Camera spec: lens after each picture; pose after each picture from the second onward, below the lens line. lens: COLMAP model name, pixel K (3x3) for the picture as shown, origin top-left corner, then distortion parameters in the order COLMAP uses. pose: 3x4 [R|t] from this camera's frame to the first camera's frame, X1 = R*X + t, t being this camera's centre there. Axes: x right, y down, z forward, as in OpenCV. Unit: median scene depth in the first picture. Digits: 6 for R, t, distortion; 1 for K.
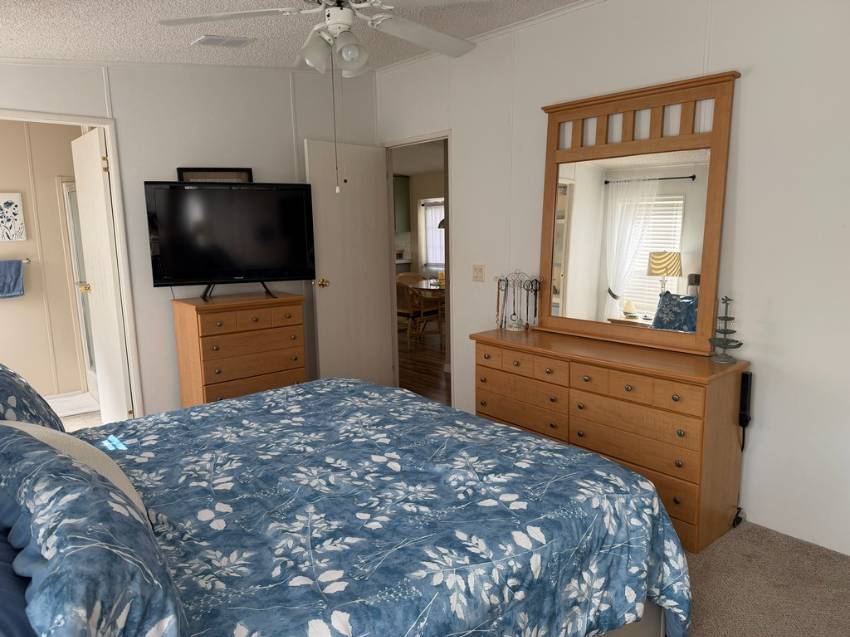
lens RADIAL K [[592.7, 0, 425.0], [0, 592.7, 318.5], [0, 0, 1]] dist [0.140508, -0.205695]
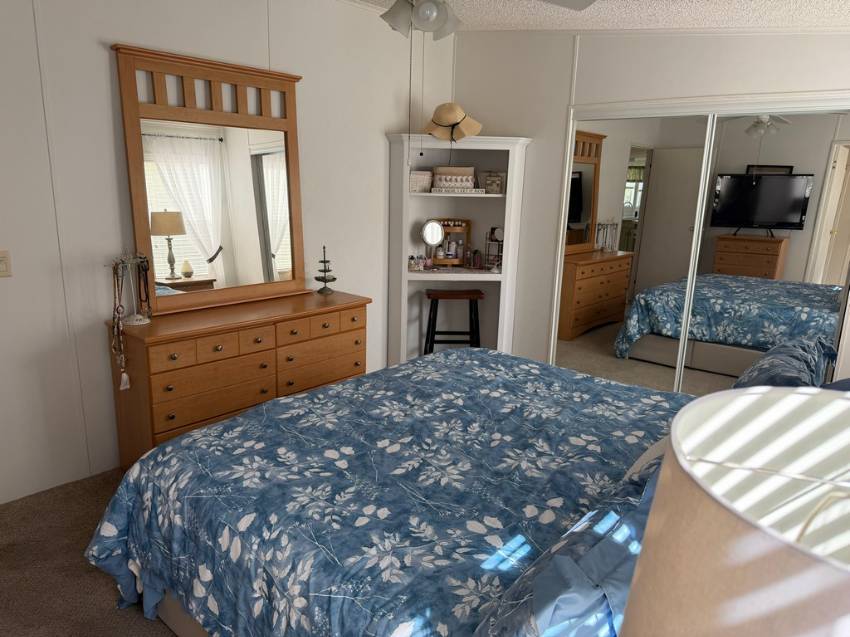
lens RADIAL K [[586.5, 0, 425.2], [0, 586.5, 315.0], [0, 0, 1]] dist [0.134480, -0.190462]
pose [[-0.135627, -0.204436, 0.969439, -0.868913], [0.147488, 0.963411, 0.223799, -0.149979], [-0.979721, 0.173334, -0.100513, 0.915325]]
